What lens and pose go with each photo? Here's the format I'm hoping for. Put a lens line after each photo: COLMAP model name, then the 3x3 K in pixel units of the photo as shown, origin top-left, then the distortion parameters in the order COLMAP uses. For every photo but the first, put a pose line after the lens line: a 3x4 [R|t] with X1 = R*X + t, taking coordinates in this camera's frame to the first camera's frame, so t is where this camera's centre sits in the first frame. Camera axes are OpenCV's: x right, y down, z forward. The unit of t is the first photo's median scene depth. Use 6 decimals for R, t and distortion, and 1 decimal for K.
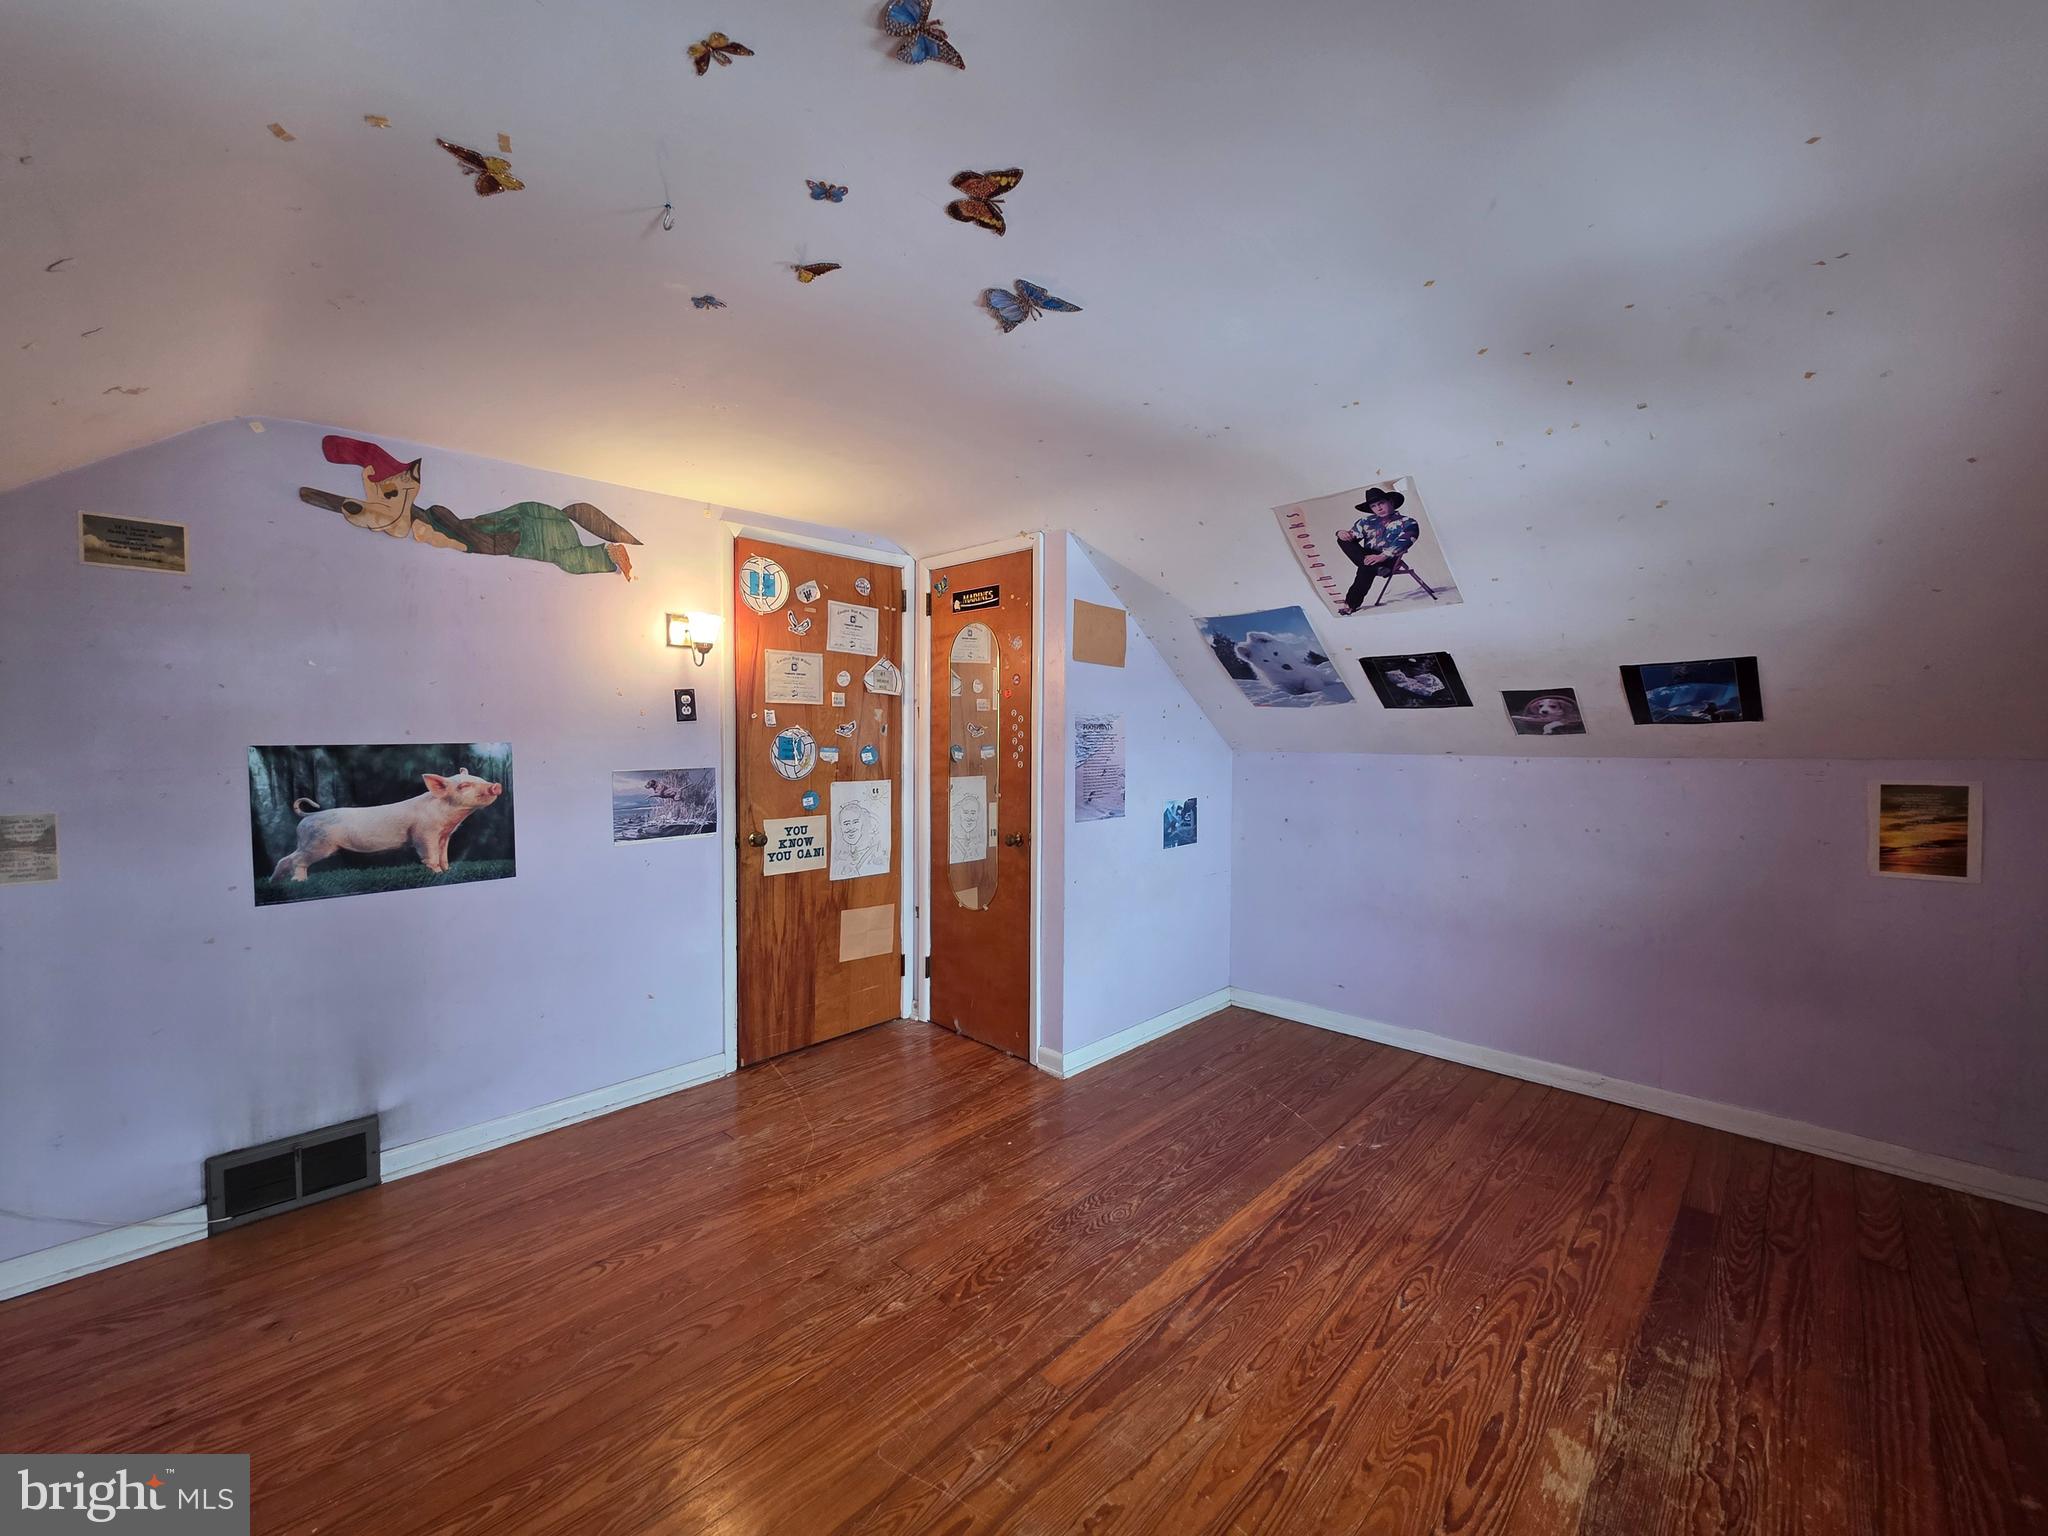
lens RADIAL K [[812.9, 0, 1024.0], [0, 812.9, 765.4], [0, 0, 1]] dist [0.002502, -0.000489]
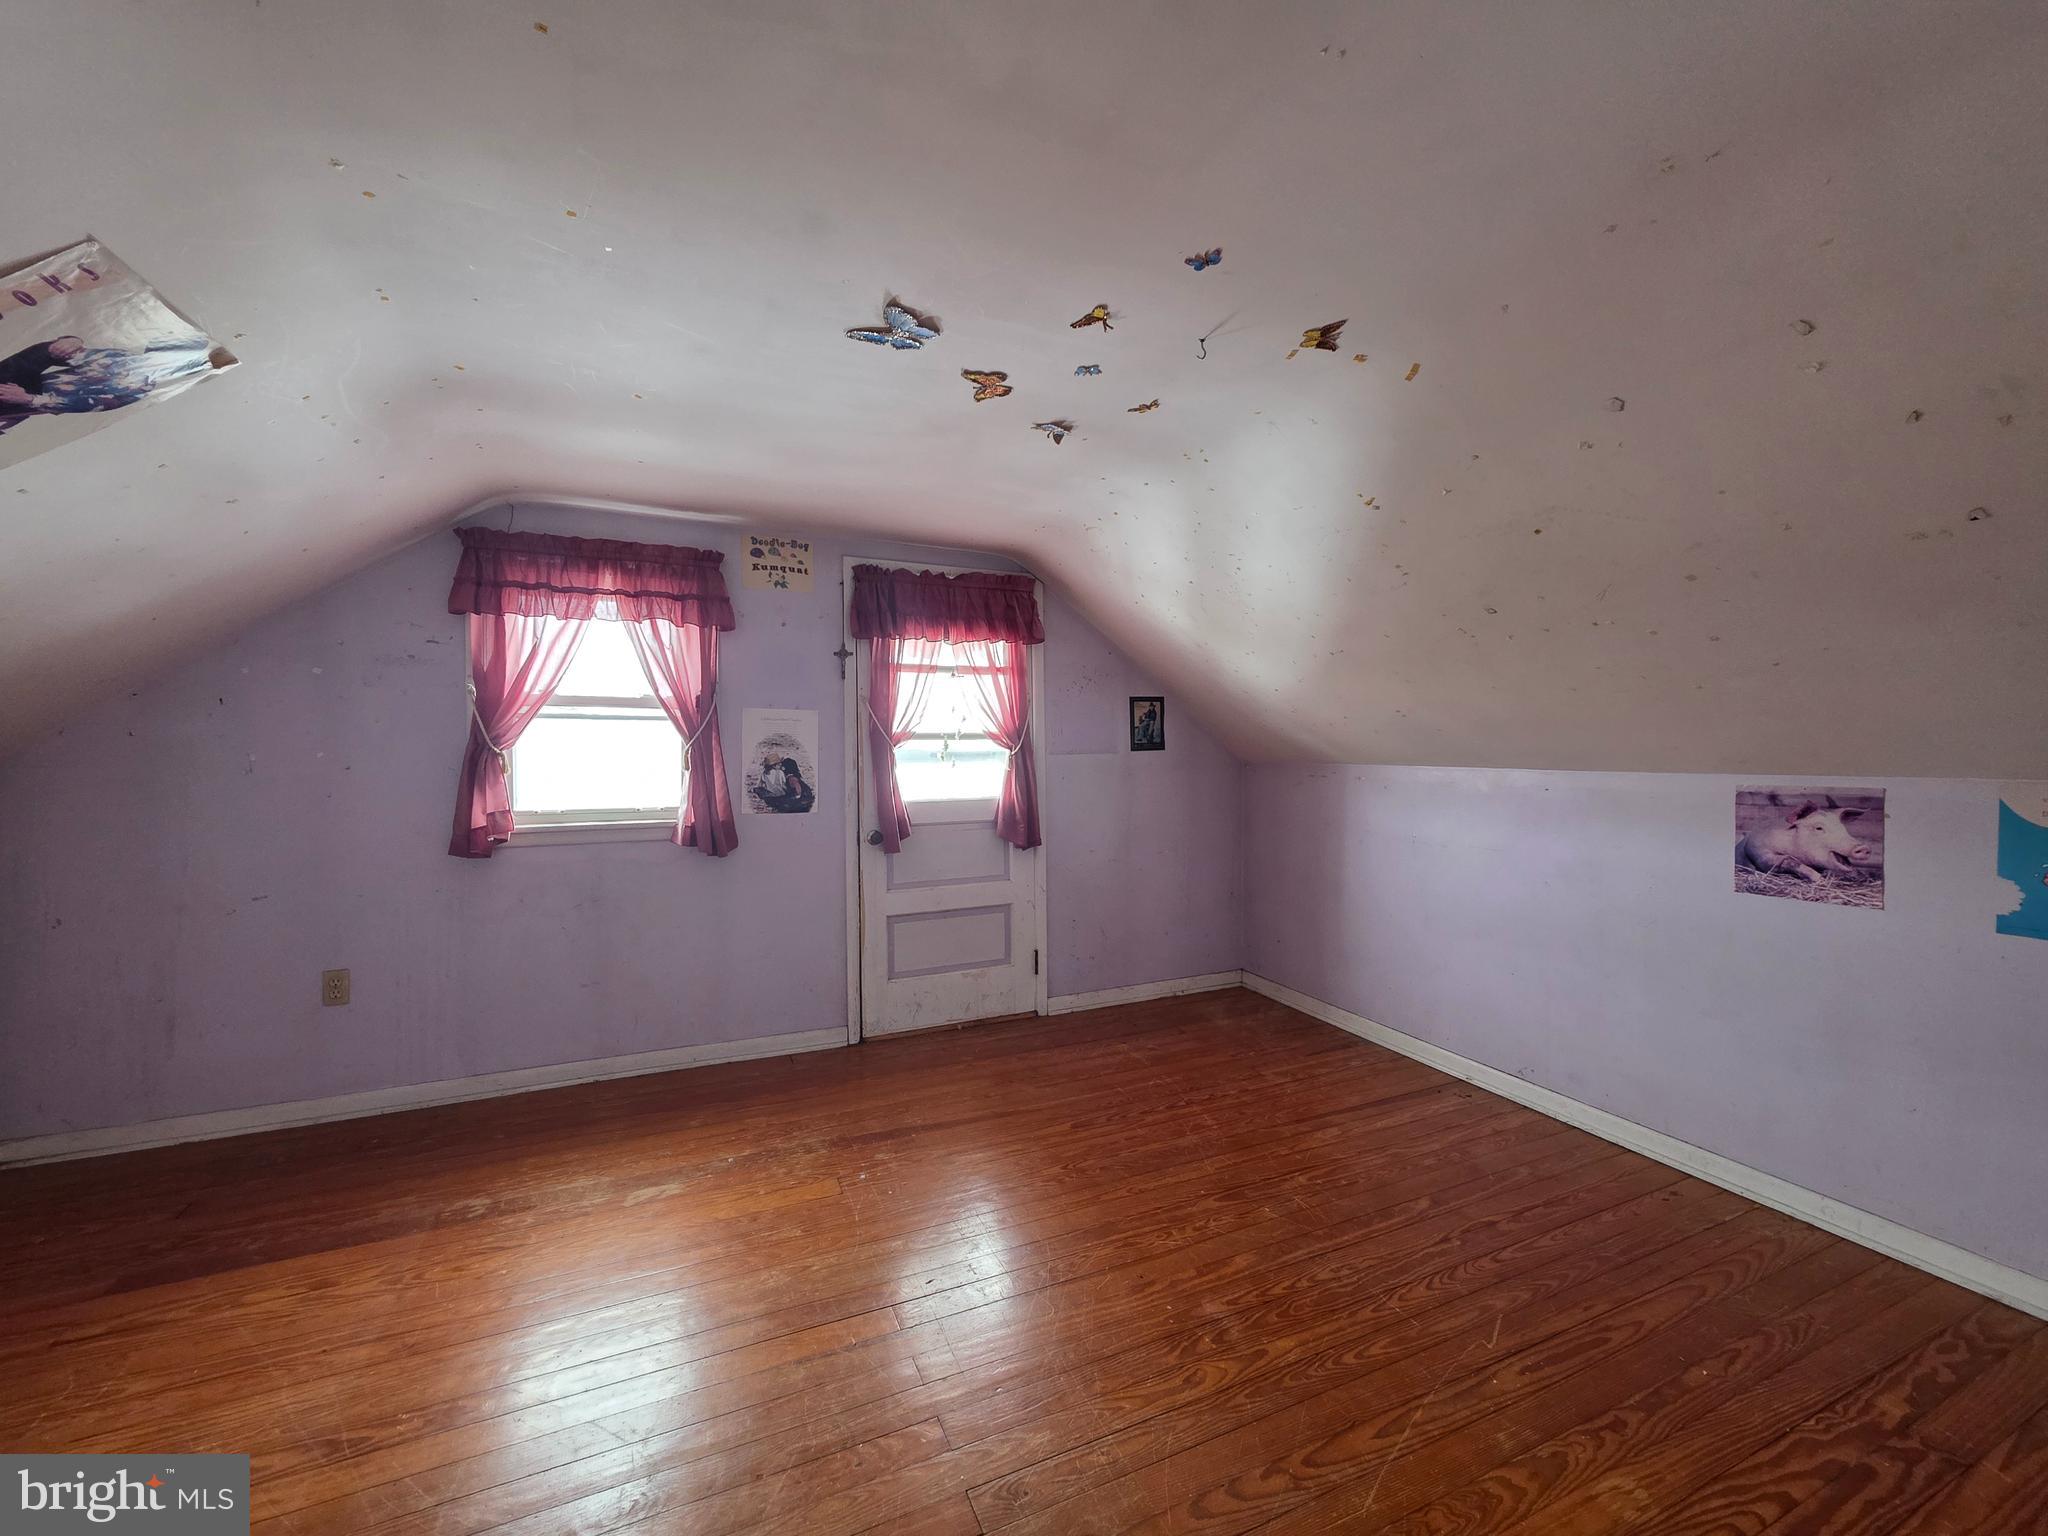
lens RADIAL K [[812.9, 0, 1024.0], [0, 812.9, 765.4], [0, 0, 1]] dist [0.002502, -0.000489]
pose [[-0.927685, -0.006386, 0.373309, -0.439196], [0.017536, 0.998005, 0.060648, -0.050842], [-0.372951, 0.062808, -0.925723, 1.564556]]
